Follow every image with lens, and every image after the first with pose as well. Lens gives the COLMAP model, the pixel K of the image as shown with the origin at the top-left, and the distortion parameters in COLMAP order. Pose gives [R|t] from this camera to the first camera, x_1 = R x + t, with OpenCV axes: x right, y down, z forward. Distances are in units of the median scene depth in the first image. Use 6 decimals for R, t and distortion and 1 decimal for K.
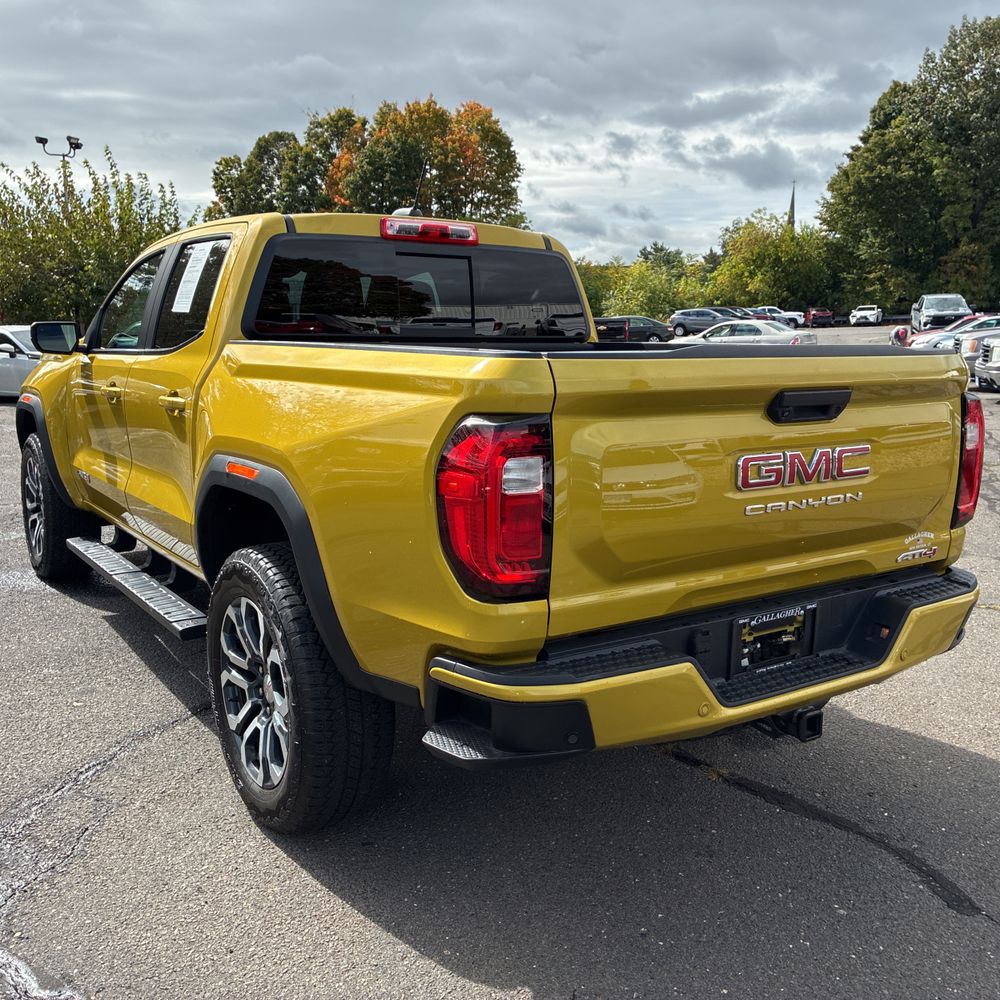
lens RADIAL K [[1010.8, 0, 500.0], [0, 1010.8, 500.0], [0, 0, 1]] dist [0.019722, 0.000308]
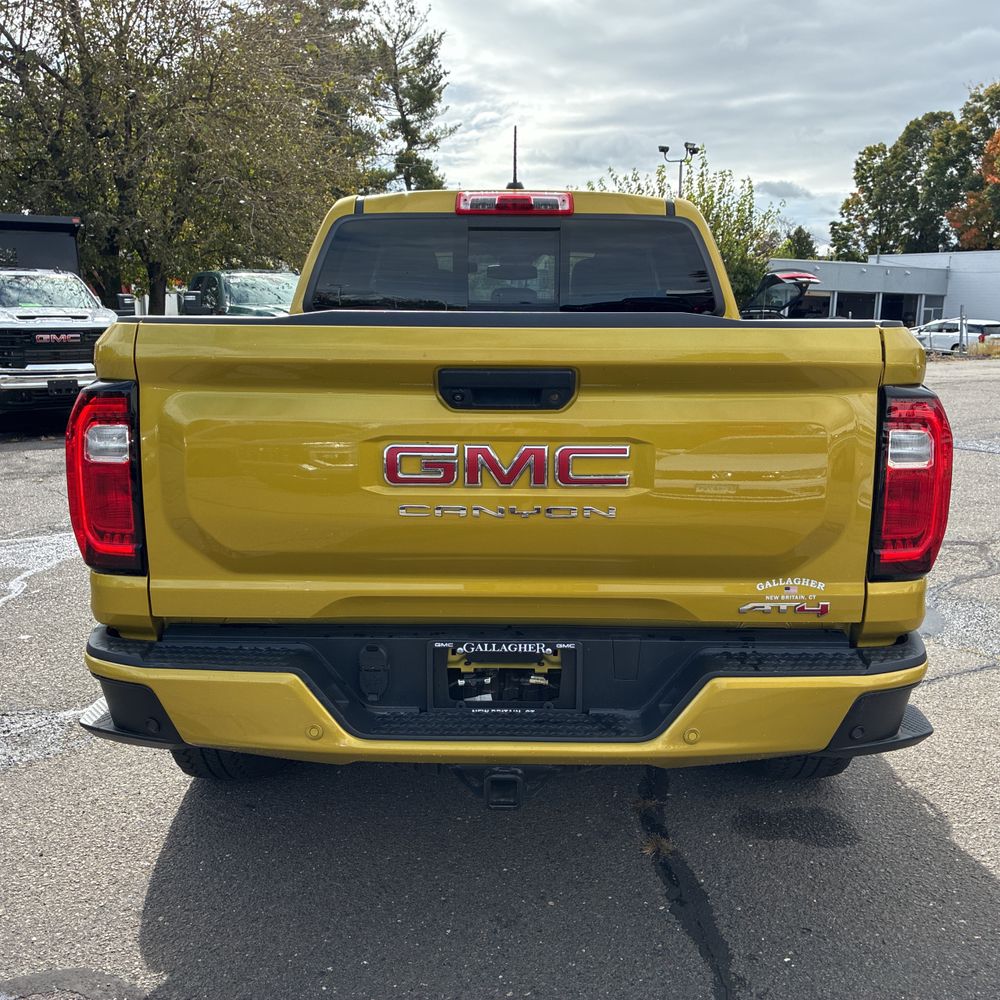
lens RADIAL K [[1005.9, 0, 496.7], [0, 1005.9, 496.6], [0, 0, 1]] dist [0.026761, 0.010047]
pose [[0.819785, 0.094978, -0.564740, 0.042535], [-0.093842, 0.995100, 0.031133, -0.001838], [0.564930, 0.027474, 0.824681, 0.019738]]
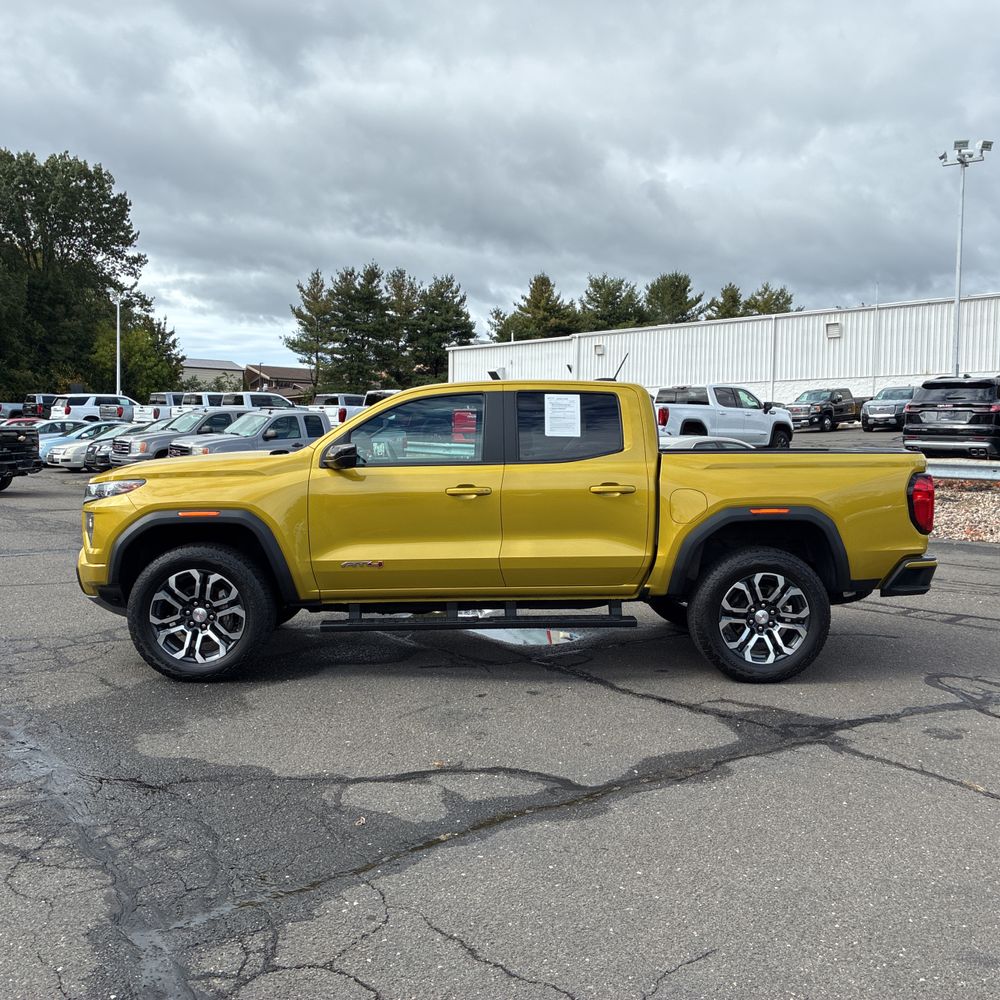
lens RADIAL K [[1010.8, 0, 500.0], [0, 1010.8, 500.0], [0, 0, 1]] dist [0.019722, 0.000308]
pose [[0.507530, -0.062897, 0.859335, -0.159652], [0.144269, 0.989456, -0.012786, -0.007119], [-0.849470, 0.130465, 0.511253, 0.025920]]
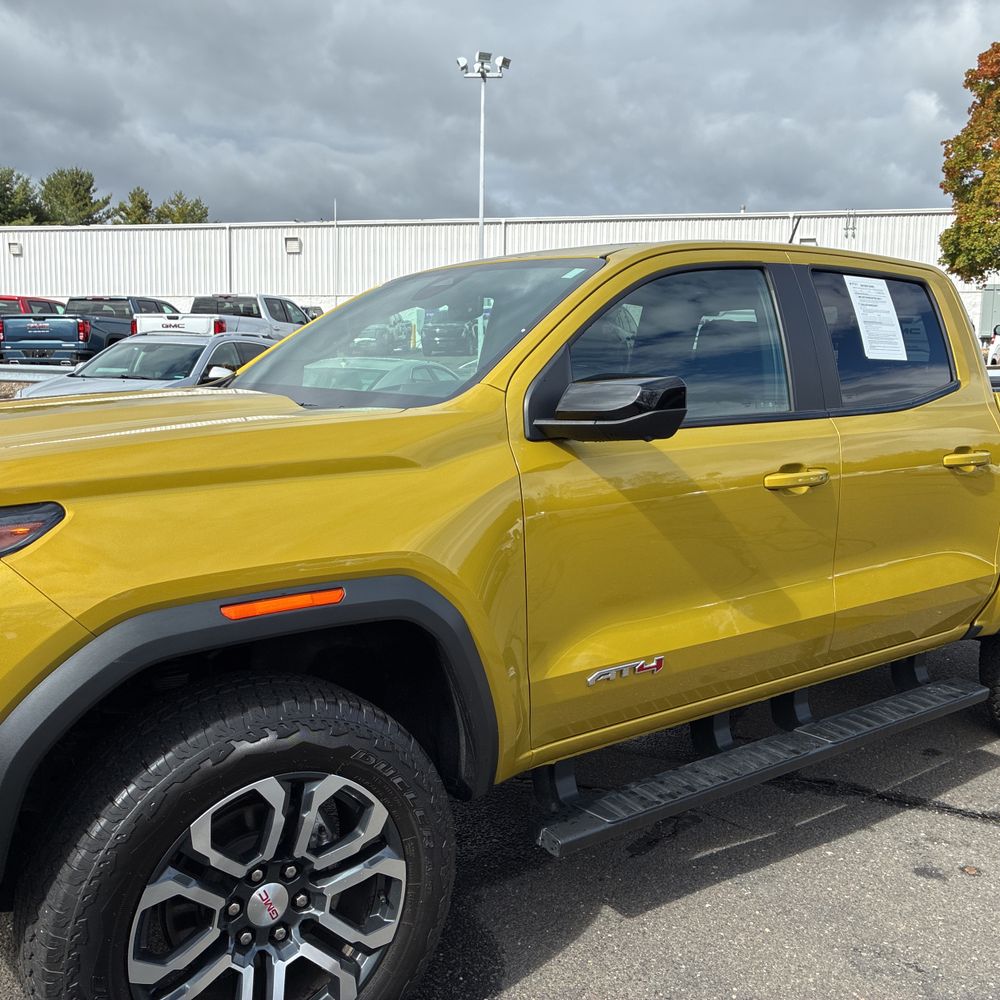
lens RADIAL K [[1005.9, 0, 496.7], [0, 1005.9, 496.6], [0, 0, 1]] dist [0.026761, 0.010047]
pose [[-0.044084, -0.145608, 0.988360, -0.102021], [0.153152, 0.976642, 0.150713, -0.023175], [-0.987219, 0.158013, -0.020755, 0.126829]]
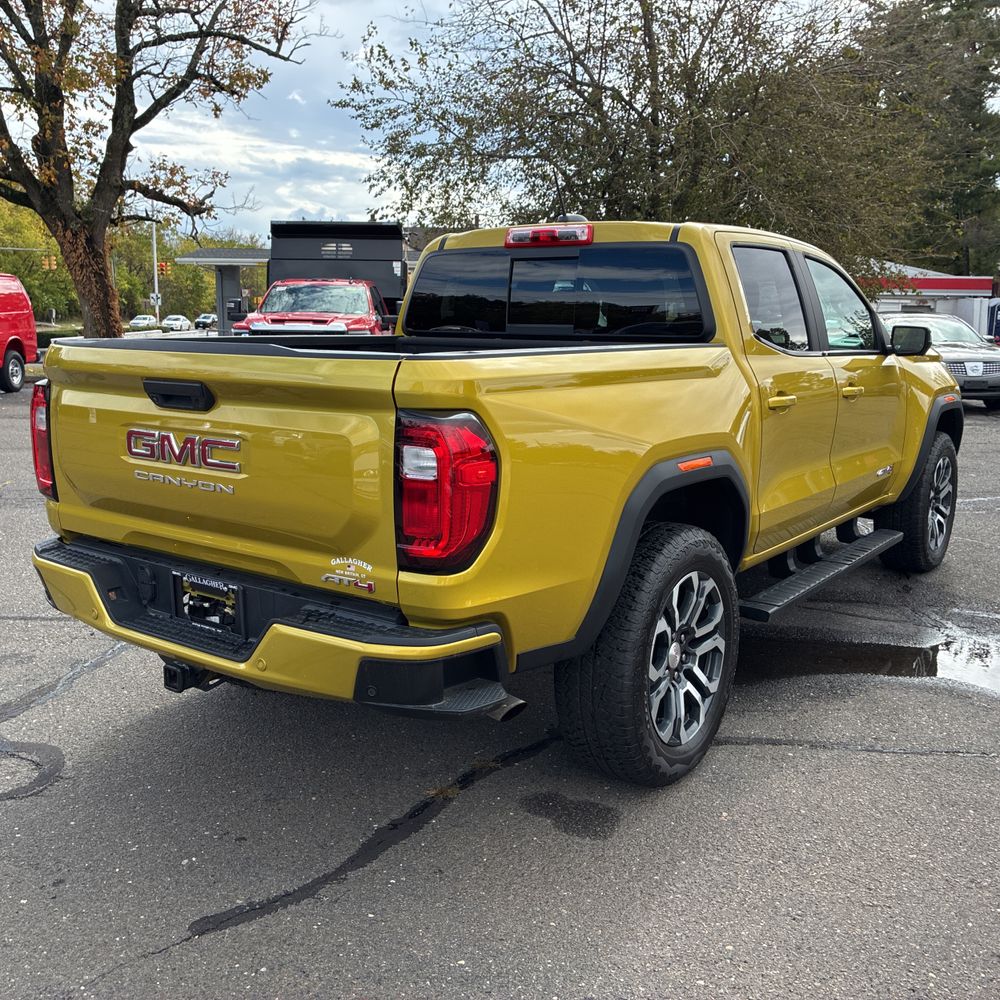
lens RADIAL K [[1018.7, 0, 494.9], [0, 1018.7, 498.7], [0, 0, 1]] dist [0.002601, 0.007079]
pose [[0.350220, 0.161537, -0.922633, 0.084696], [-0.162162, 0.980599, 0.110132, -0.009176], [0.922524, 0.111045, 0.369620, 0.051909]]
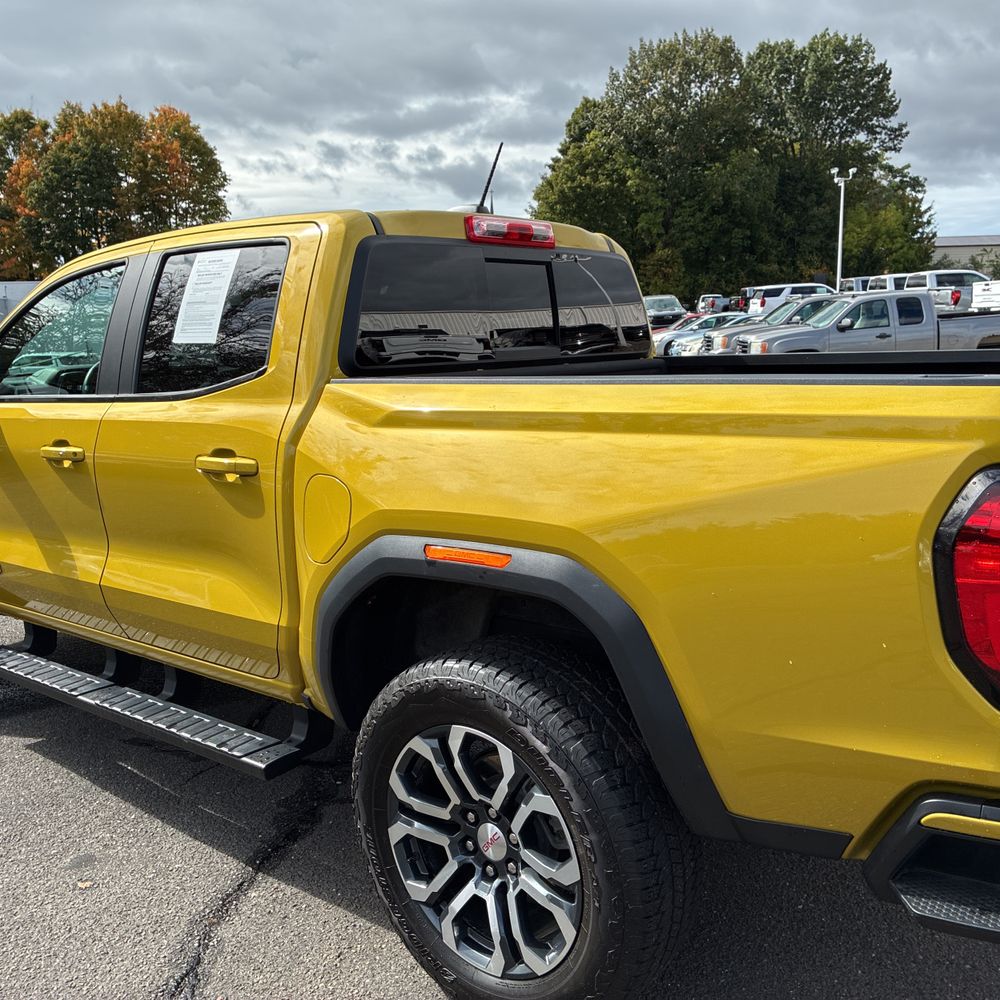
lens RADIAL K [[1005.9, 0, 496.7], [0, 1005.9, 496.6], [0, 0, 1]] dist [0.026761, 0.010047]
pose [[0.957725, -0.085469, 0.274695, -0.028826], [0.088723, 0.996056, 0.000581, -0.004740], [-0.273661, 0.023815, 0.961531, 0.019726]]
